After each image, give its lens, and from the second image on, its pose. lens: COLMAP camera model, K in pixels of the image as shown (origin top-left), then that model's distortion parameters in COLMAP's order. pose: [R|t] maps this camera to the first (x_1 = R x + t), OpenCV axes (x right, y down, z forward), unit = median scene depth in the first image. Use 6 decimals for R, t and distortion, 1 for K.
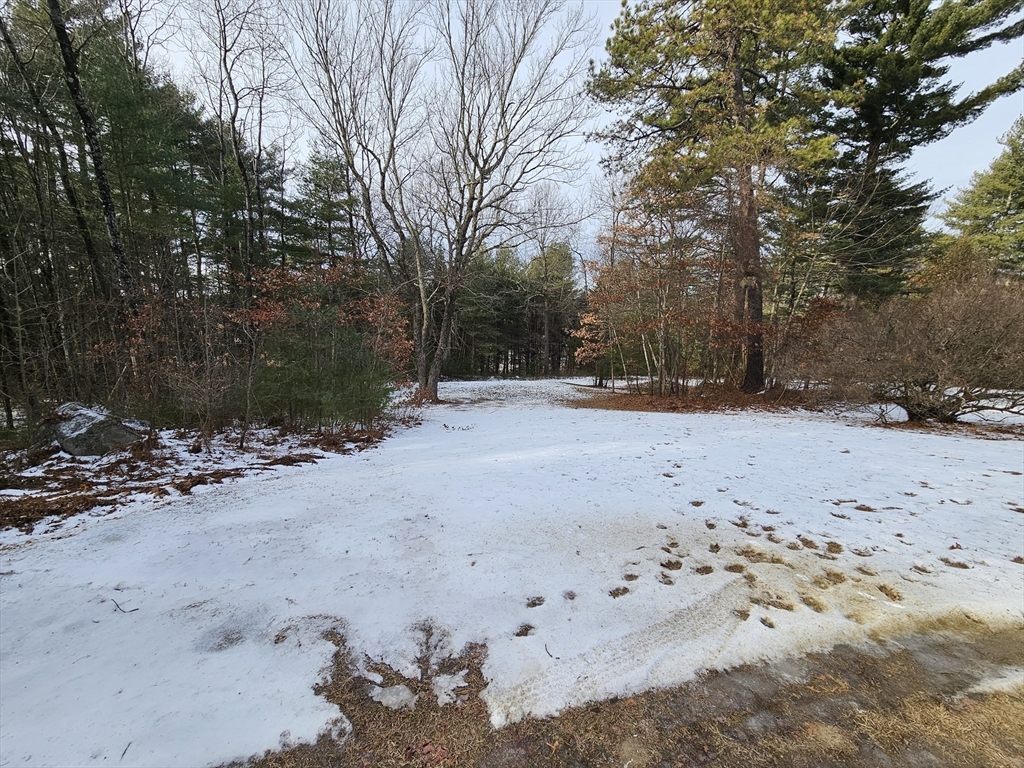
lens RADIAL K [[418.9, 0, 511.5], [0, 418.9, 384.9], [0, 0, 1]] dist [-0.004485, 0.001183]
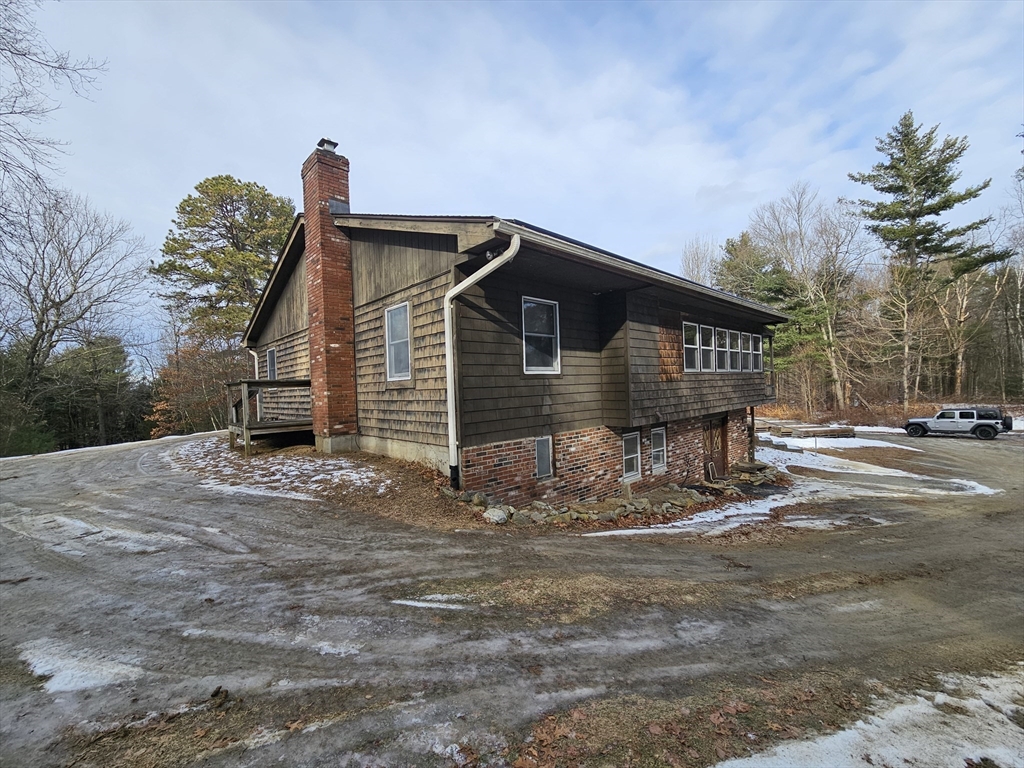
lens RADIAL K [[418.9, 0, 512.4], [0, 418.9, 387.5], [0, 0, 1]] dist [-0.004485, 0.001183]
pose [[0.613782, -0.044623, 0.788213, -0.170780], [0.192897, 0.976617, -0.094921, 0.123711], [-0.765547, 0.210305, 0.608038, -0.662322]]
